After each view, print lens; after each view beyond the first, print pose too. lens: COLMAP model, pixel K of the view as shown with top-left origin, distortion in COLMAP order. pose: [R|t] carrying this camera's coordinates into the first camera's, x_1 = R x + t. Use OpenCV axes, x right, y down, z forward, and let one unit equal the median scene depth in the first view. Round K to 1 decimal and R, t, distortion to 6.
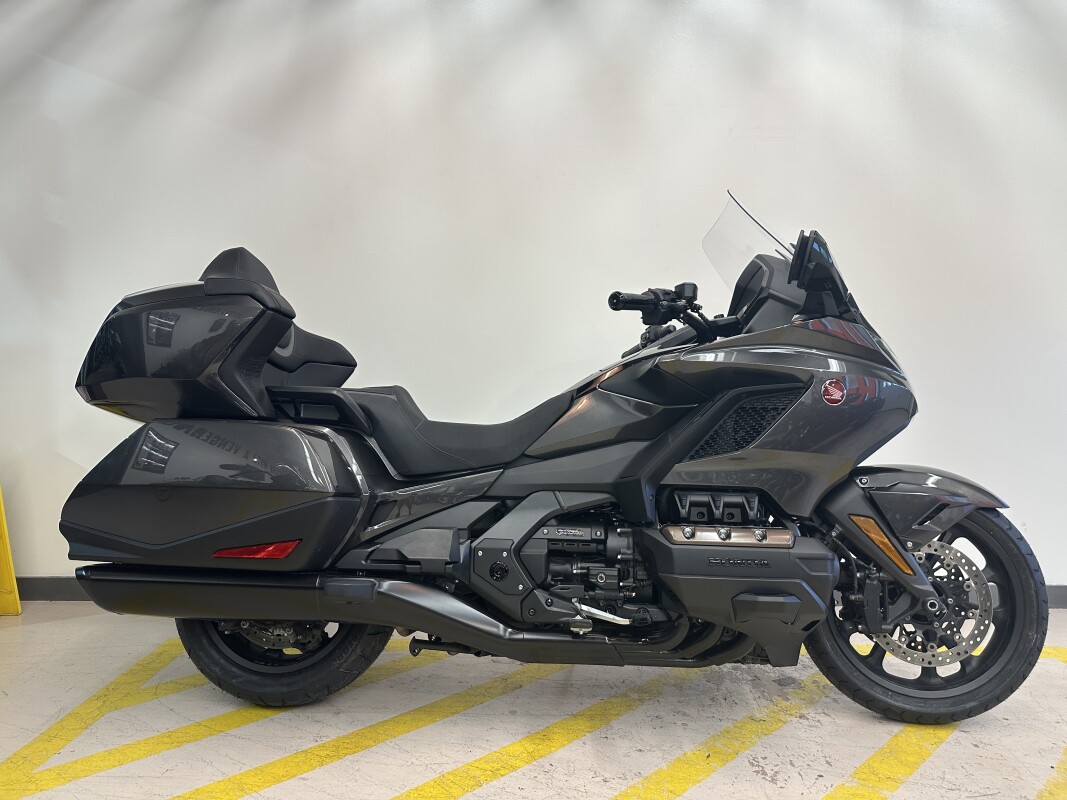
lens RADIAL K [[755.4, 0, 536.2], [0, 755.4, 365.9], [0, 0, 1]] dist [0.002360, -0.012103]
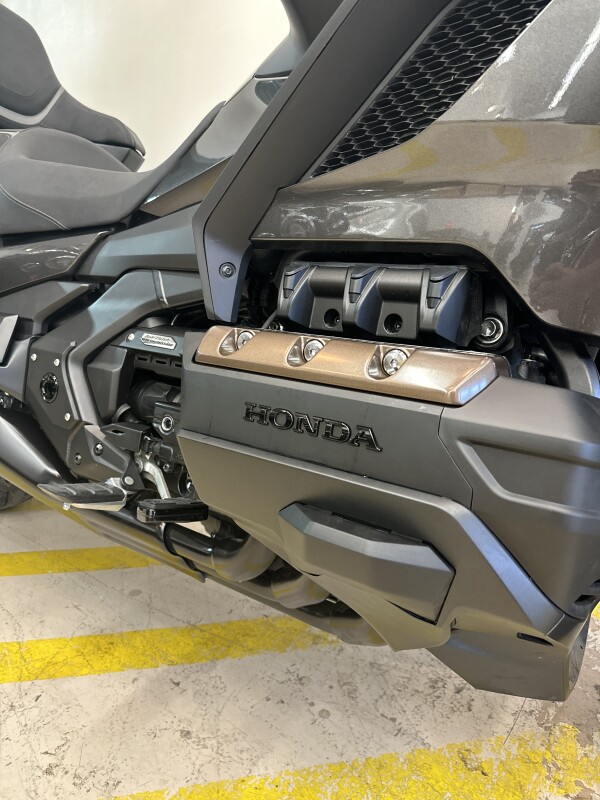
lens RADIAL K [[571.5, 0, 300.0], [0, 571.5, 400.0], [0, 0, 1]] dist [-0.004115, -0.009932]
pose [[0.847483, 0.135576, -0.513217, 0.375219], [-0.027887, 0.976870, 0.212010, 0.176404], [0.530089, -0.165363, 0.831661, 0.716611]]
